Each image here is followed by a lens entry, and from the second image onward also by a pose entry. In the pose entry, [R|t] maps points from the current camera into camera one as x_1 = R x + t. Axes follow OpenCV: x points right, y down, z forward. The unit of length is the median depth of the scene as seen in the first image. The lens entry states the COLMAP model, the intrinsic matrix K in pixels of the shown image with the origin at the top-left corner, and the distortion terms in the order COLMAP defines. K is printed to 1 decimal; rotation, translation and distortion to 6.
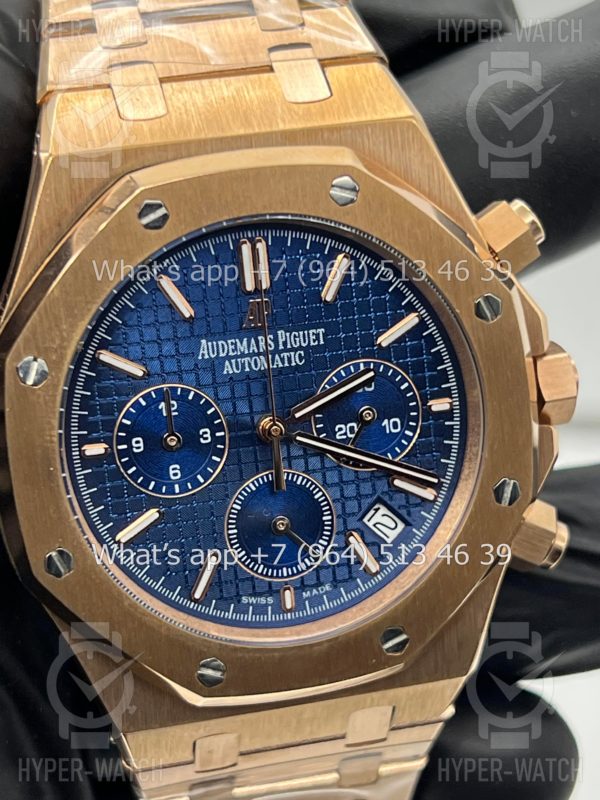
lens RADIAL K [[1884.3, 0, 296.5], [0, 1884.3, 400.1], [0, 0, 1]] dist [0.213065, 0.000000]
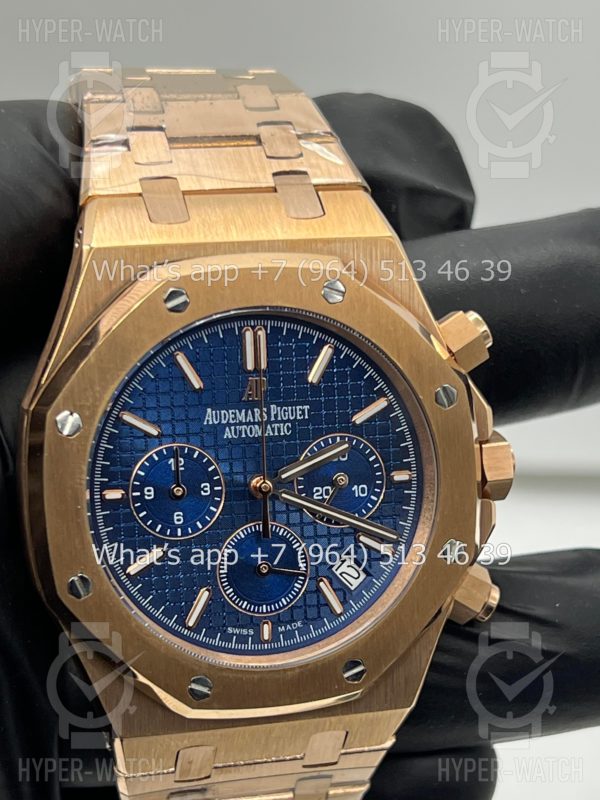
lens RADIAL K [[1884.3, 0, 298.8], [0, 1884.3, 457.7], [0, 0, 1]] dist [0.213065, 0.000000]
pose [[0.996859, 0.055118, 0.056872, -0.057970], [-0.051954, 0.997096, -0.055684, 0.061887], [-0.059776, 0.052554, 0.996827, -0.191357]]
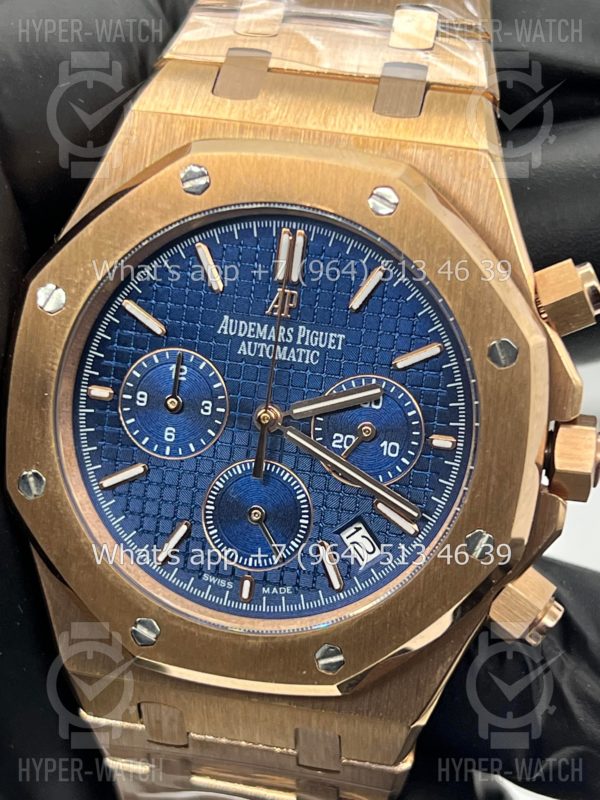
lens RADIAL K [[1884.3, 0, 302.9], [0, 1884.3, 397.5], [0, 0, 1]] dist [0.213065, 0.000000]
pose [[0.910360, 0.243458, -0.334623, 0.336485], [-0.269590, 0.962401, -0.033232, 0.033087], [0.313951, 0.120465, 0.941766, 0.054181]]
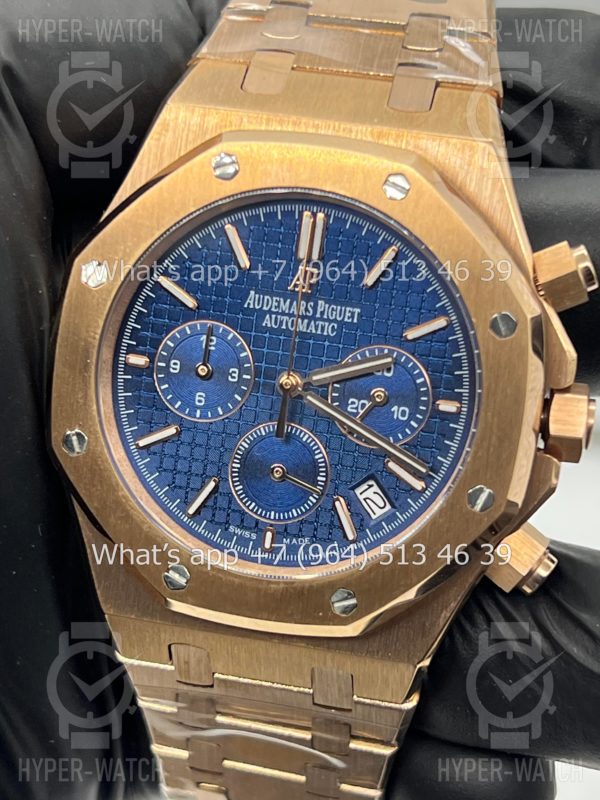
lens RADIAL K [[1884.3, 0, 299.7], [0, 1884.3, 414.5], [0, 0, 1]] dist [0.213065, 0.000000]
pose [[0.907135, 0.249887, -0.338619, 0.370286], [-0.278028, 0.959881, -0.036463, 0.070949], [0.315923, 0.127223, 0.940217, -0.039742]]
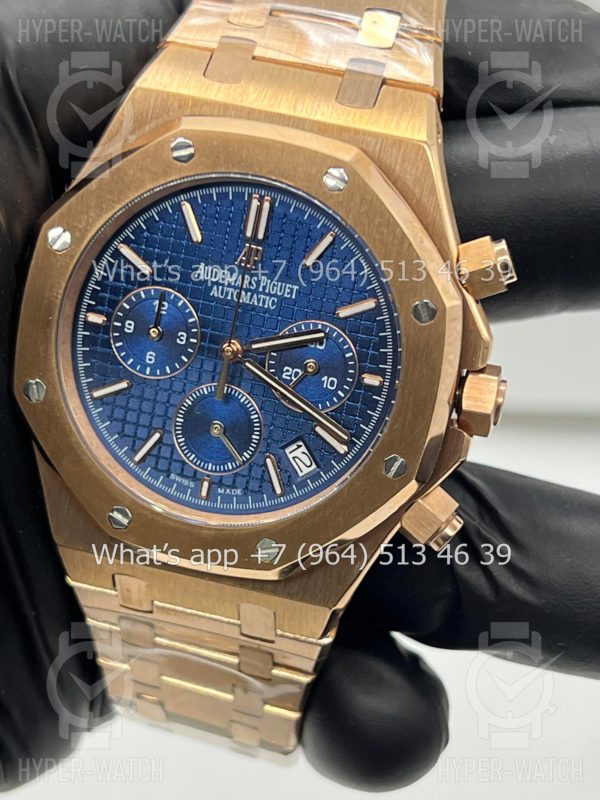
lens RADIAL K [[1884.3, 0, 301.0], [0, 1884.3, 401.1], [0, 0, 1]] dist [0.213065, 0.000000]
pose [[0.882985, 0.326234, -0.337505, 0.448134], [-0.334949, 0.941627, 0.033883, -0.010186], [0.328858, 0.083129, 0.940714, -0.133771]]
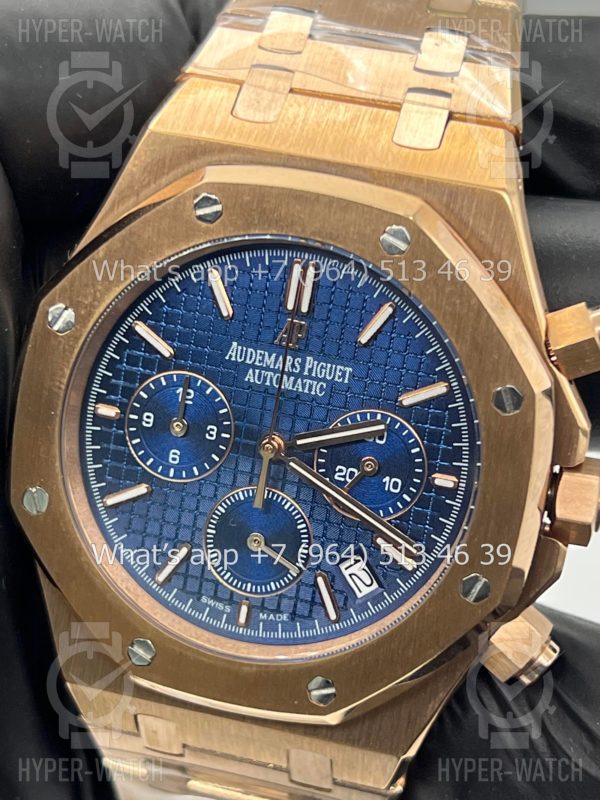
lens RADIAL K [[1884.3, 0, 297.9], [0, 1884.3, 405.6], [0, 0, 1]] dist [0.213065, 0.000000]
pose [[0.883730, 0.309300, -0.351218, 0.344264], [-0.312923, 0.948566, 0.047981, -0.058139], [0.347994, 0.067502, 0.935063, 0.059838]]
